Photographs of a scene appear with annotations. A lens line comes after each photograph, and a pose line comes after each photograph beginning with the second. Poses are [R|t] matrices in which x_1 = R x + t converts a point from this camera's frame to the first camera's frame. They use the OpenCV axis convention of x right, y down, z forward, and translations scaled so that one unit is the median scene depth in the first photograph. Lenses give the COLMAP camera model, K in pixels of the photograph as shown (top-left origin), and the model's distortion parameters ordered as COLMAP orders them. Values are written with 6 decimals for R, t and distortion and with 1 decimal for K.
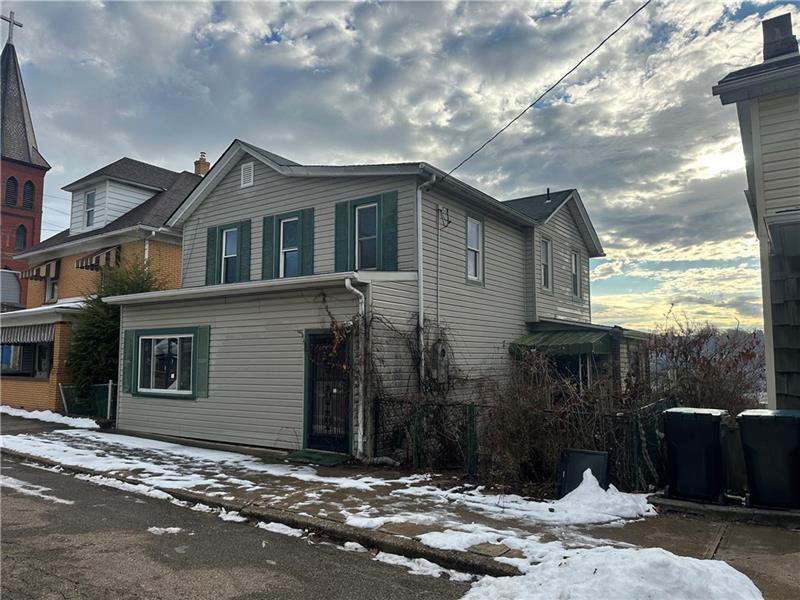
lens RADIAL K [[572.2, 0, 426.4], [0, 572.2, 306.0], [0, 0, 1]] dist [0.028638, -0.033593]
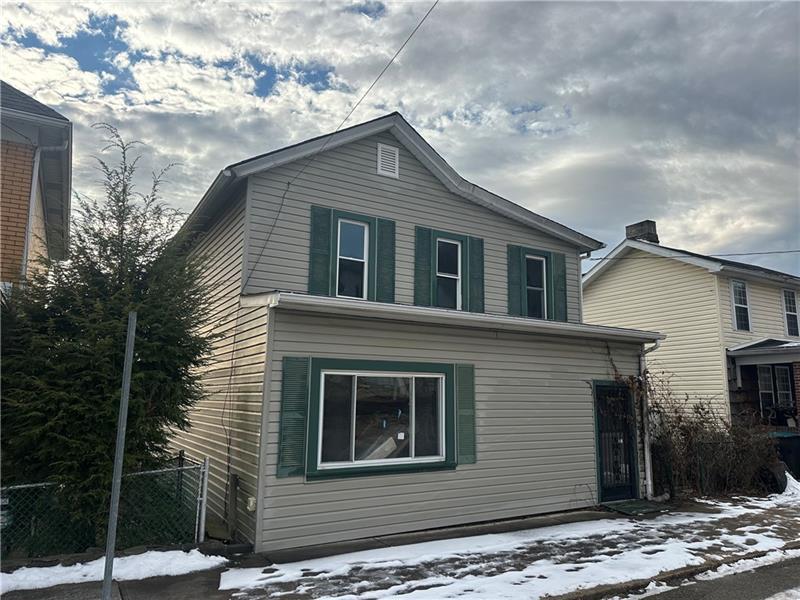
lens RADIAL K [[572.2, 0, 415.4], [0, 572.2, 291.1], [0, 0, 1]] dist [0.028638, -0.033593]
pose [[0.415584, 0.171602, 0.893220, -1.071434], [-0.091587, 0.984945, -0.146612, 0.054297], [-0.904932, -0.020878, 0.425044, 0.733010]]
